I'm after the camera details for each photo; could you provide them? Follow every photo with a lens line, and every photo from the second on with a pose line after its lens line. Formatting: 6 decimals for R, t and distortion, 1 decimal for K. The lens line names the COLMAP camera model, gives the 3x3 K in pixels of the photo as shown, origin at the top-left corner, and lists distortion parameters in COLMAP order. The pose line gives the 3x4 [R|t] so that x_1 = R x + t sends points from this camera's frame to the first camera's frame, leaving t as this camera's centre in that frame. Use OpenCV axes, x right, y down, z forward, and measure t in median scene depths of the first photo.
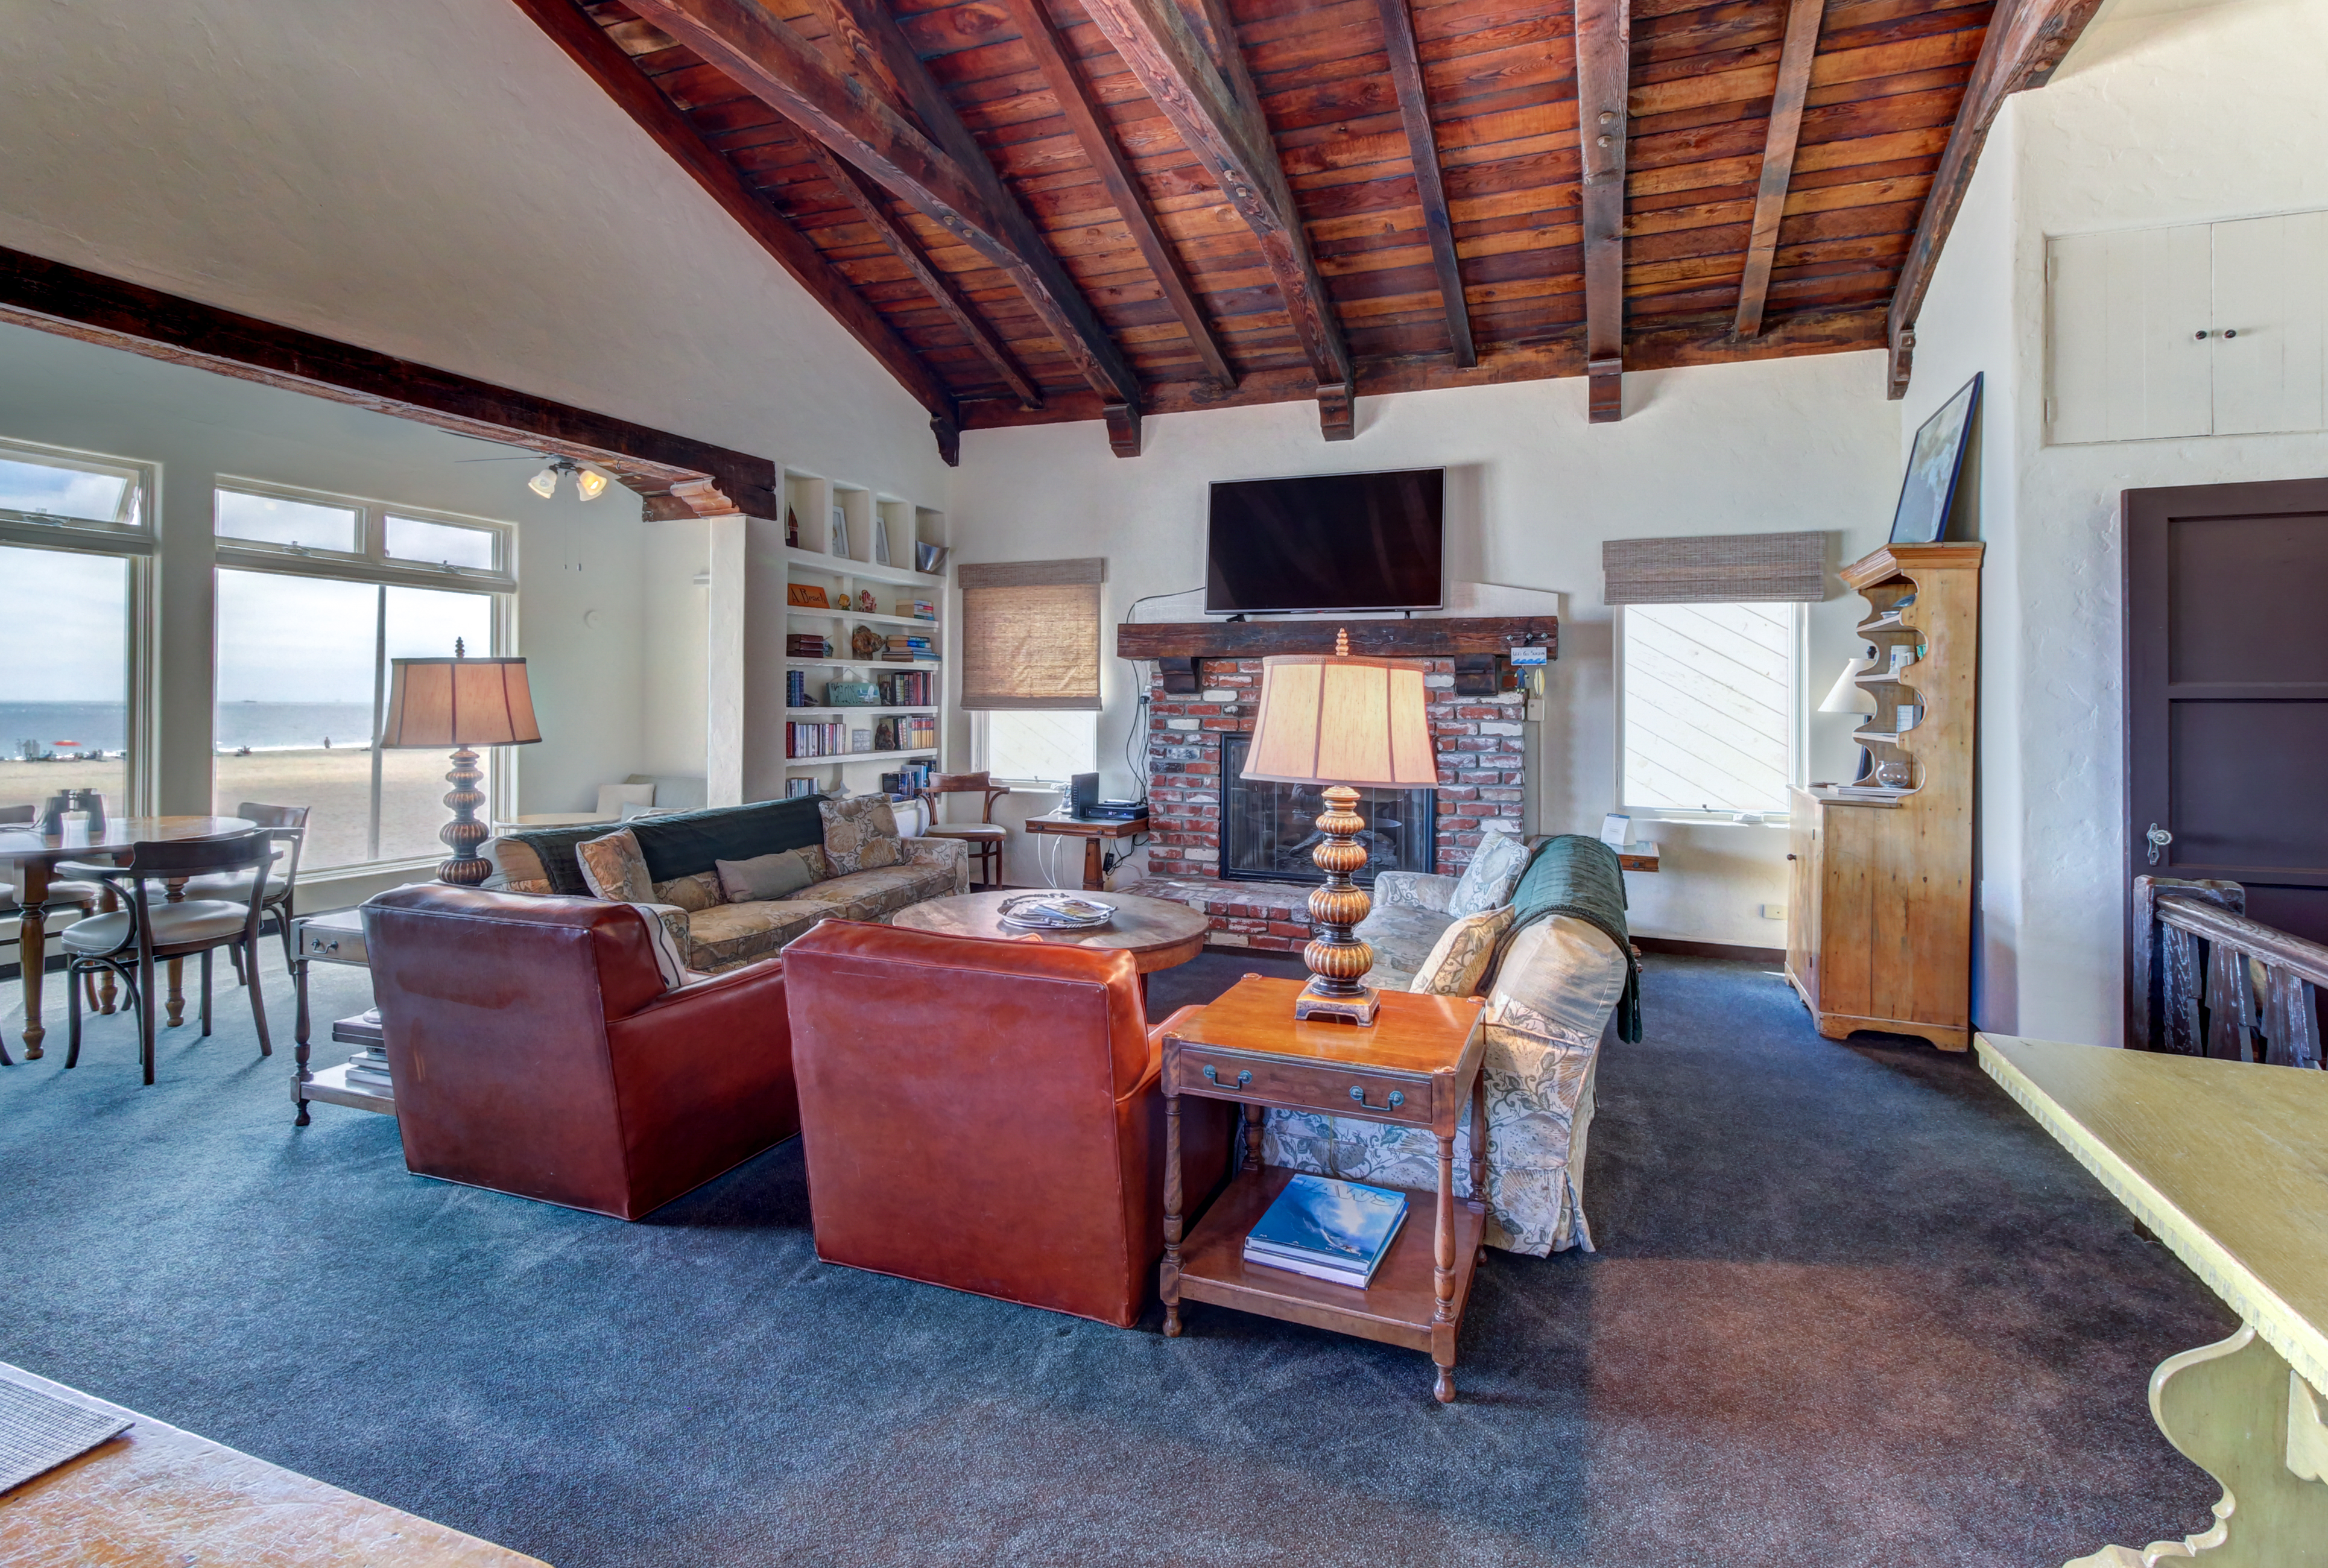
lens RADIAL K [[1123.7, 0, 1196.2], [0, 1123.7, 714.7], [0, 0, 1]] dist [-0.001865, -0.002585]
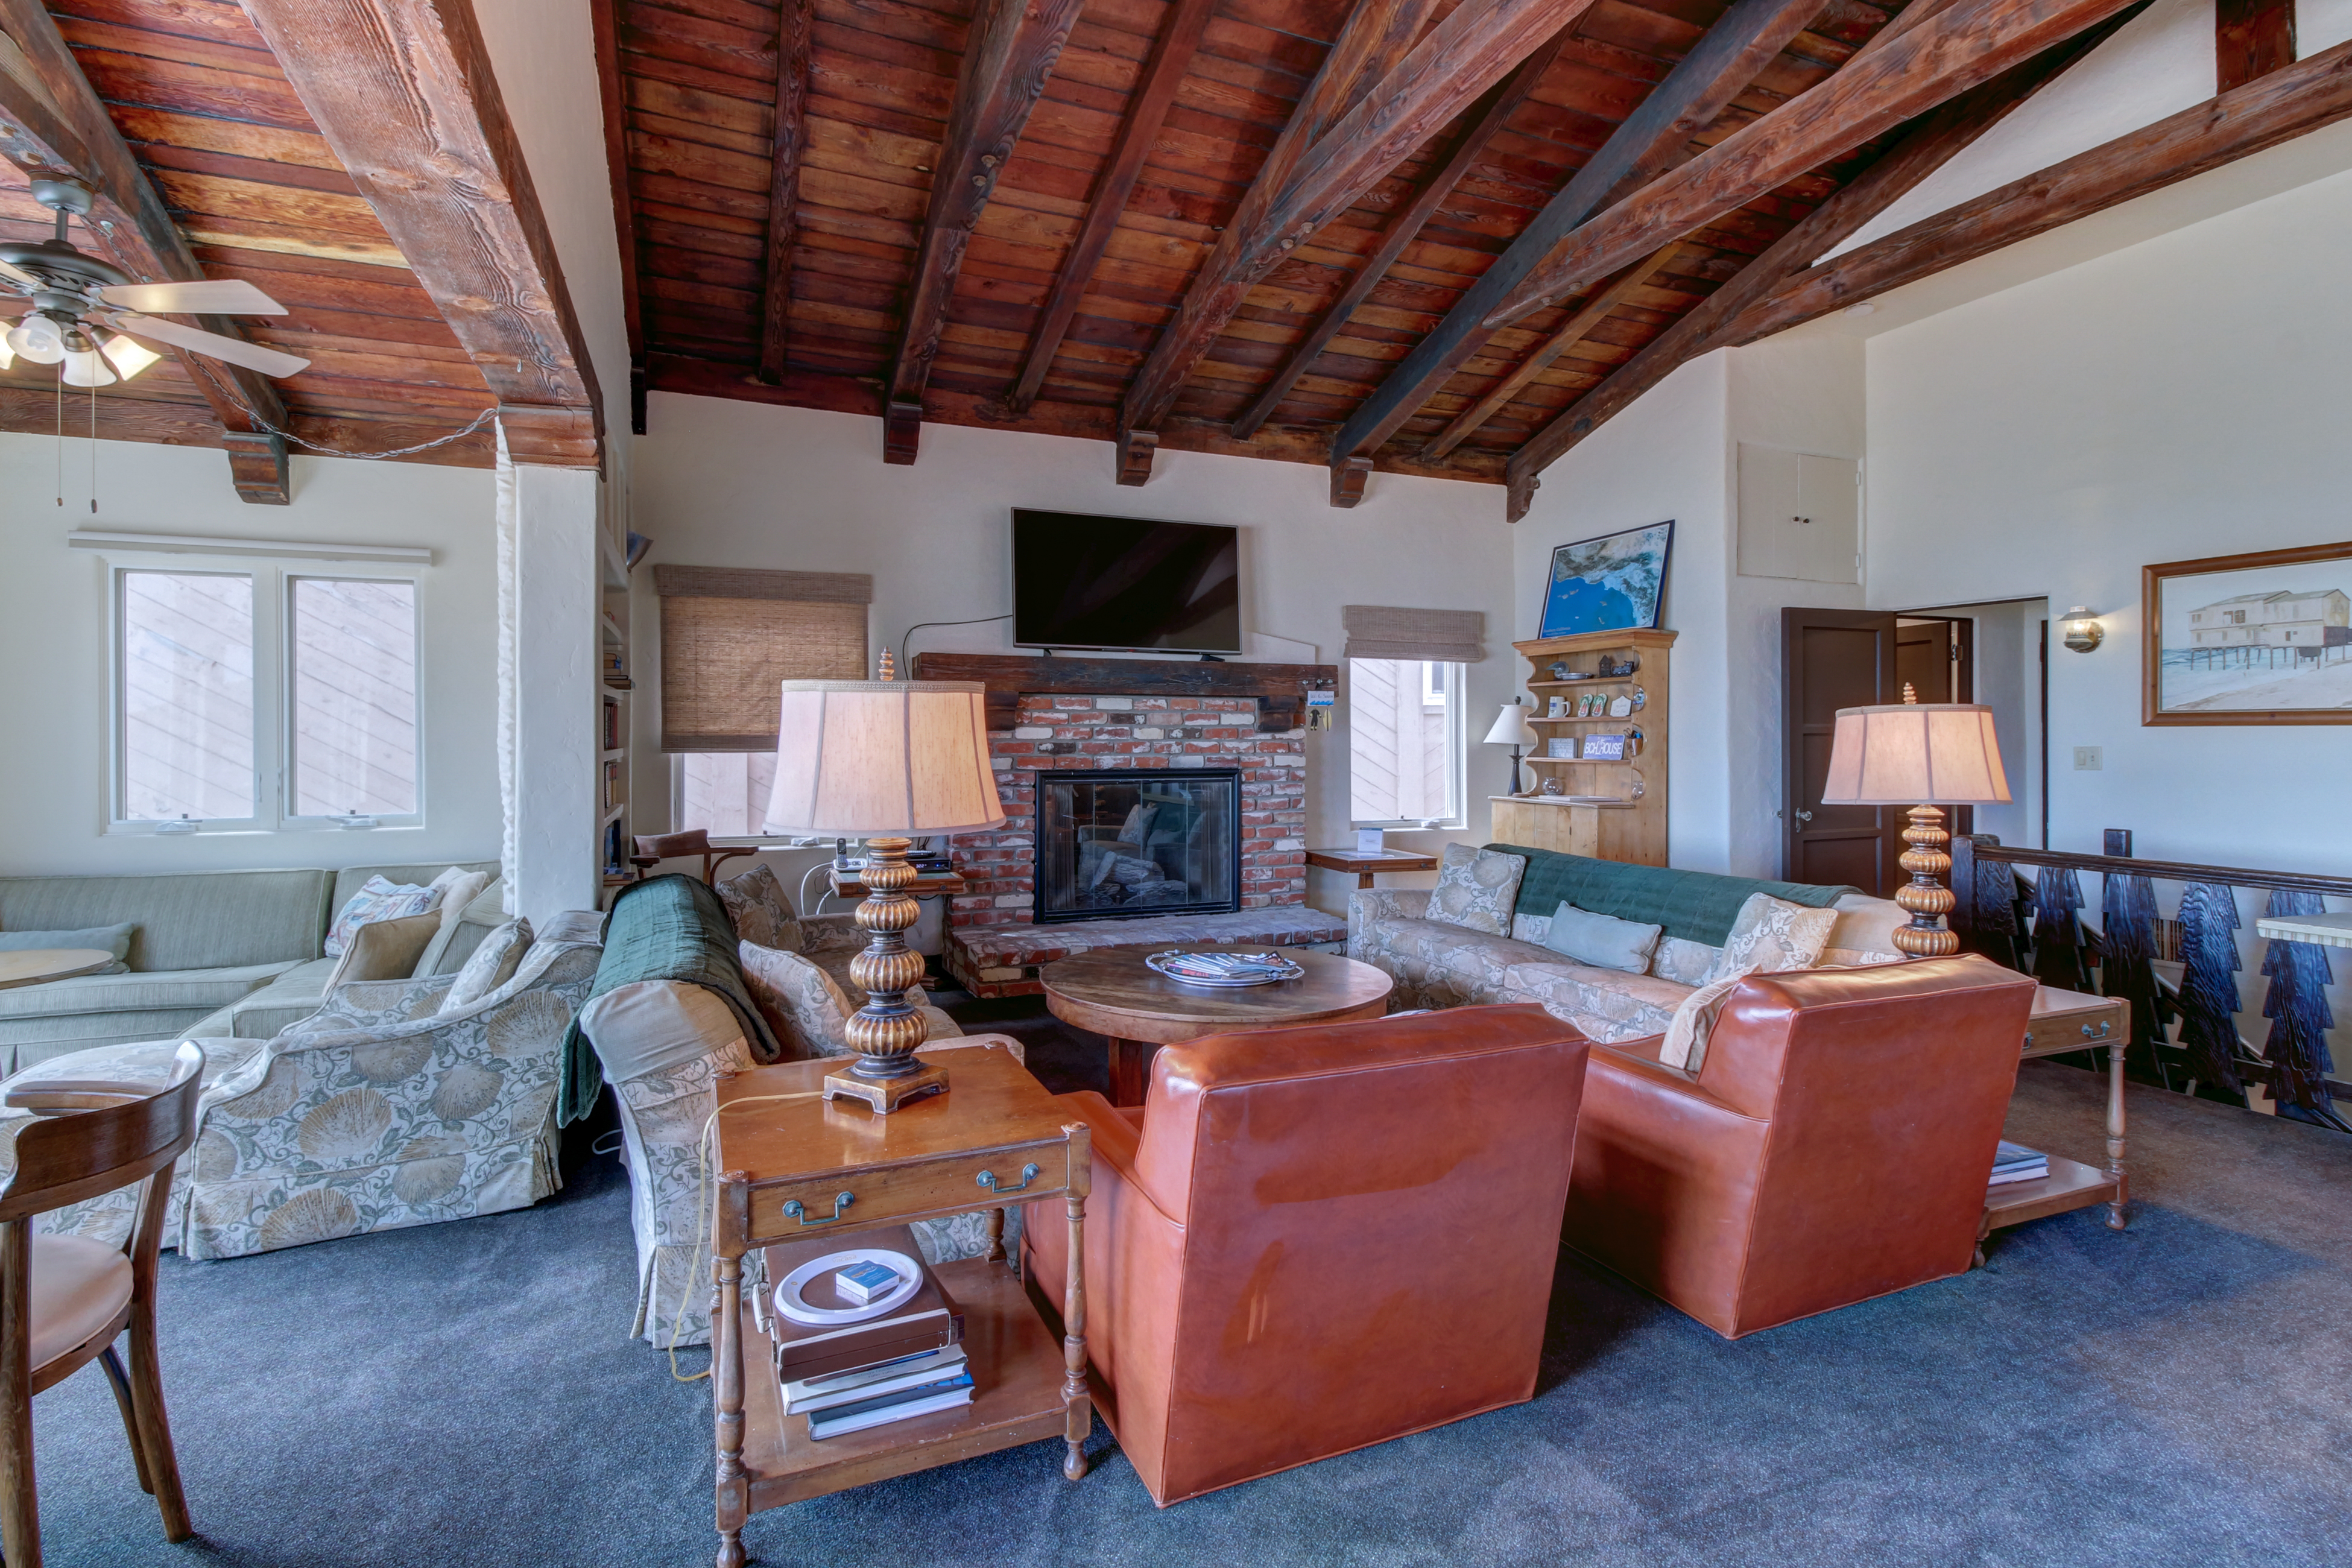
lens RADIAL K [[1109.7, 0, 1235.5], [0, 1109.7, 744.7], [0, 0, 1]] dist [-0.000962, -0.004949]
pose [[0.721544, -0.007812, 0.692324, -0.508363], [0.016499, 0.999846, -0.005914, 0.001836], [-0.692172, 0.015690, 0.721562, 0.199579]]
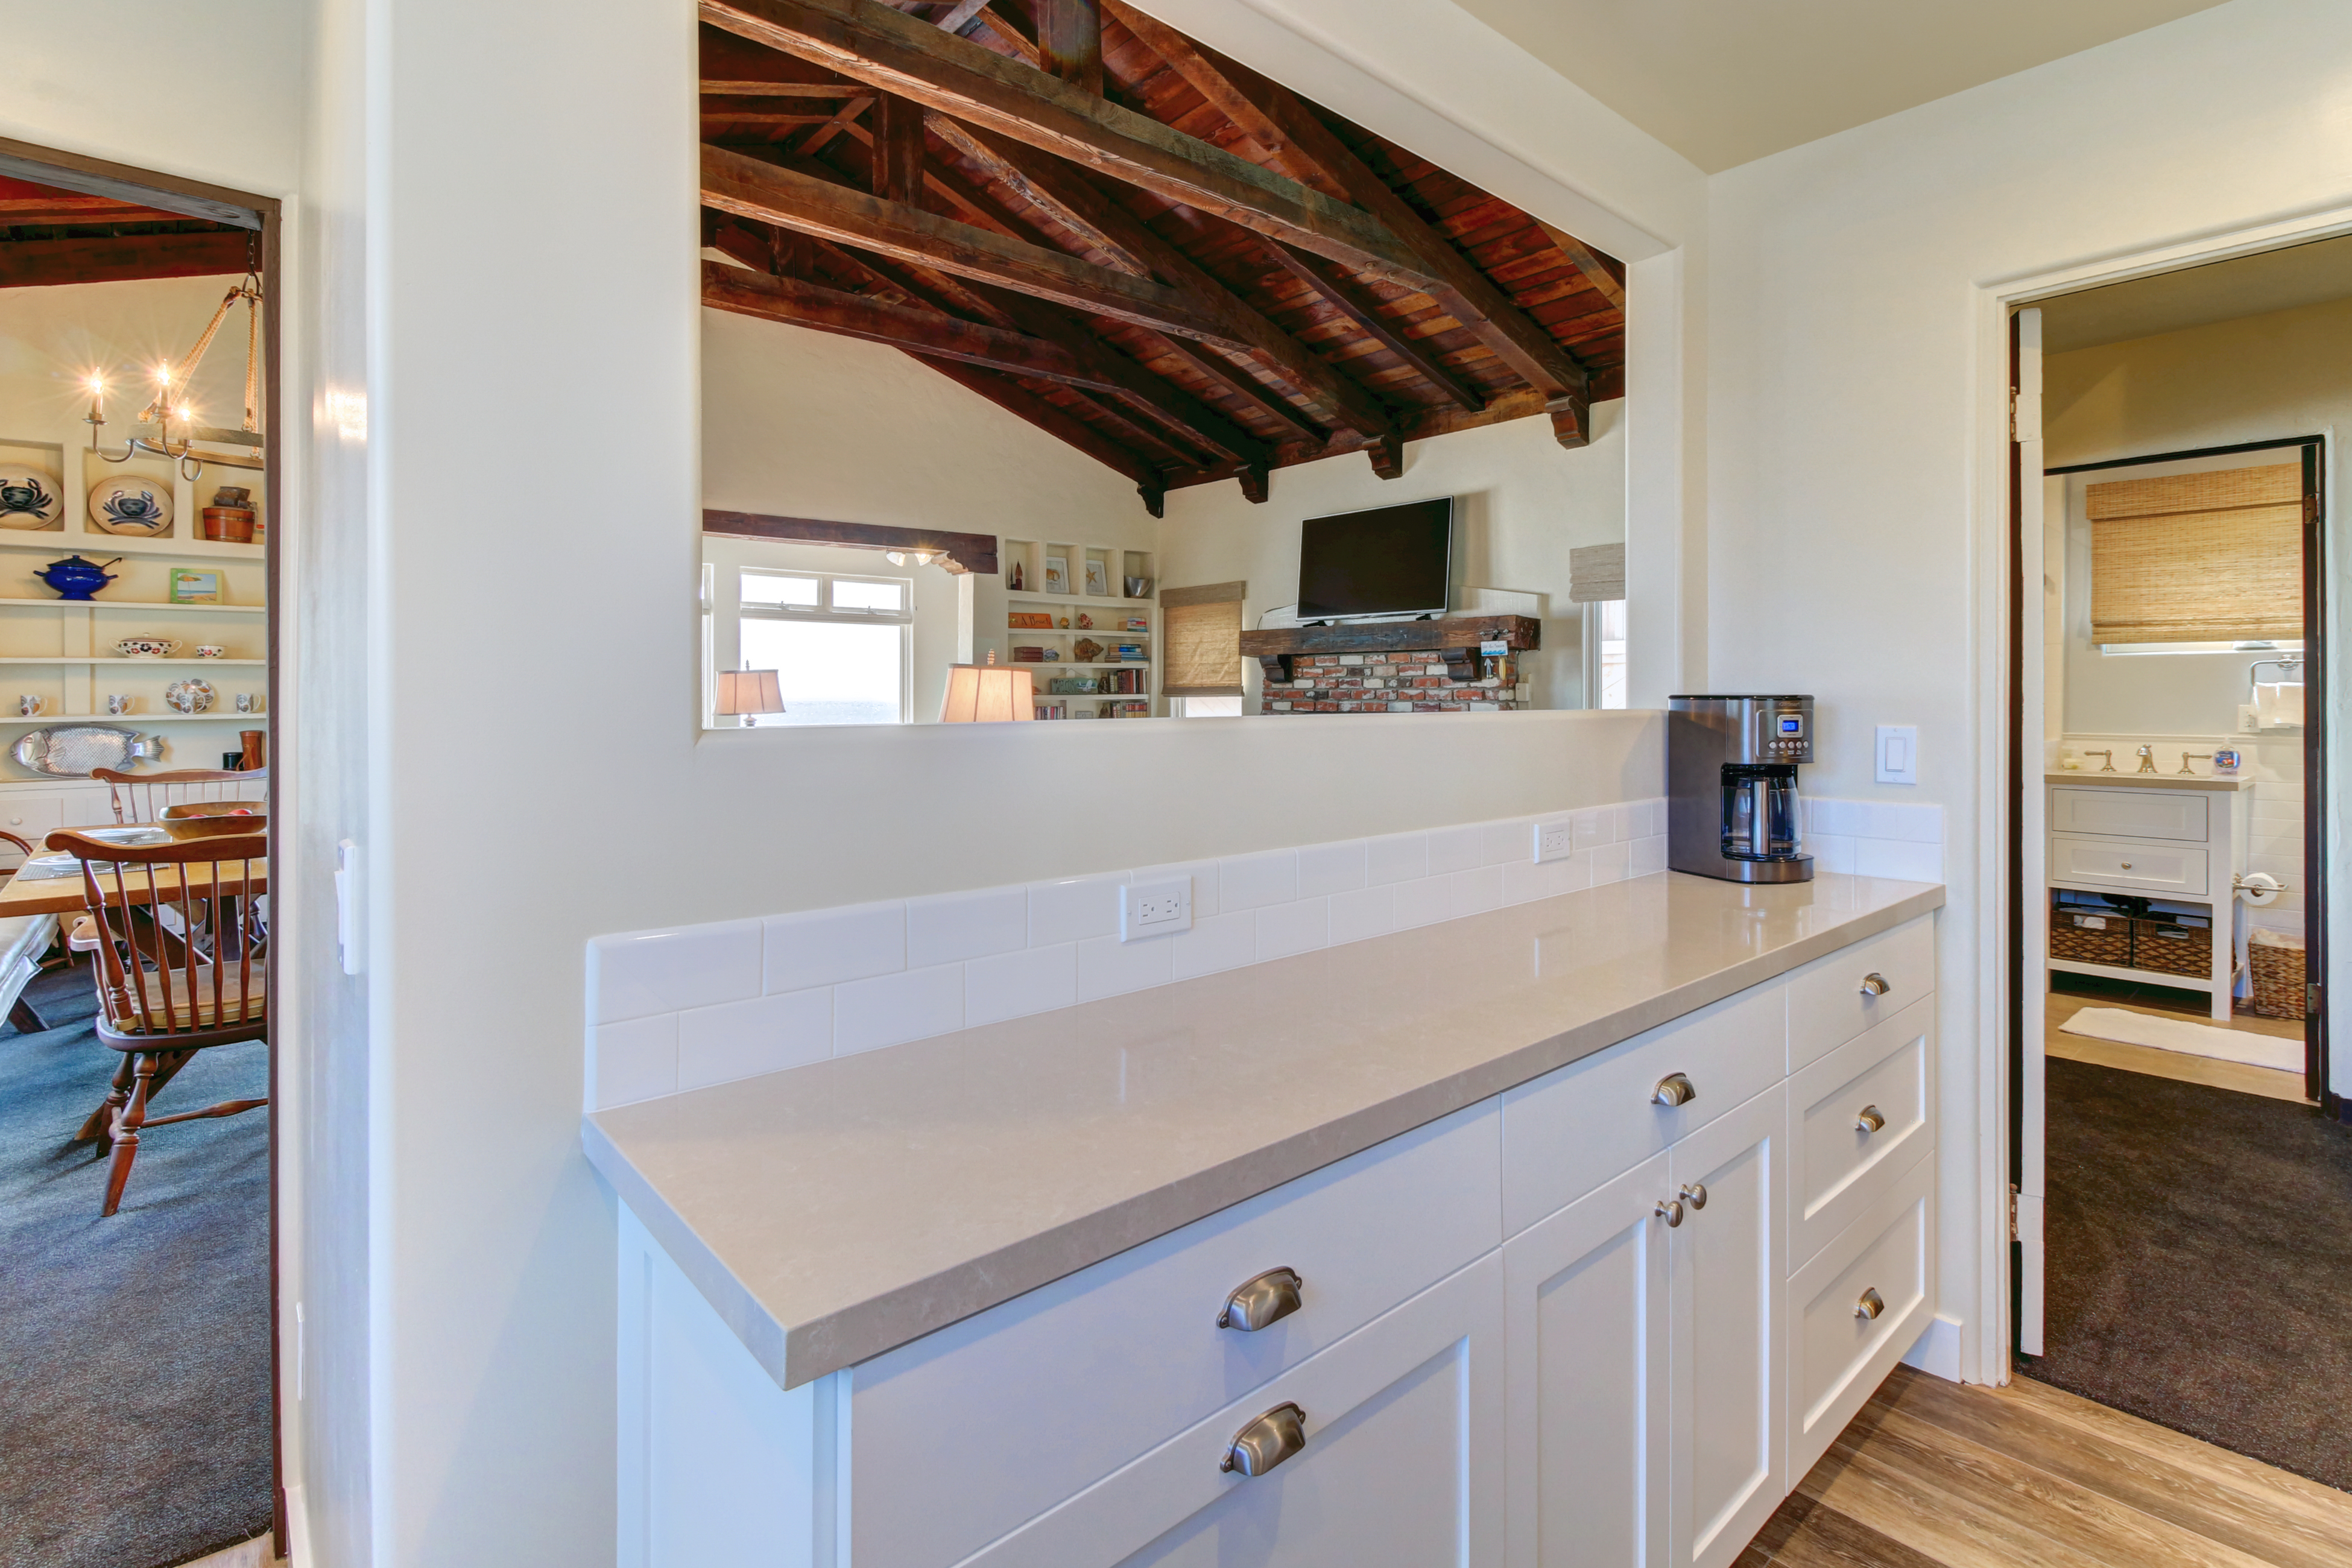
lens RADIAL K [[1109.7, 0, 1181.5], [0, 1109.7, 710.4], [0, 0, 1]] dist [-0.000962, -0.004949]
pose [[0.882348, -0.001103, -0.470595, 0.501631], [0.001878, 0.999998, 0.001177, 0.012333], [0.470593, -0.001923, 0.882348, -0.203933]]
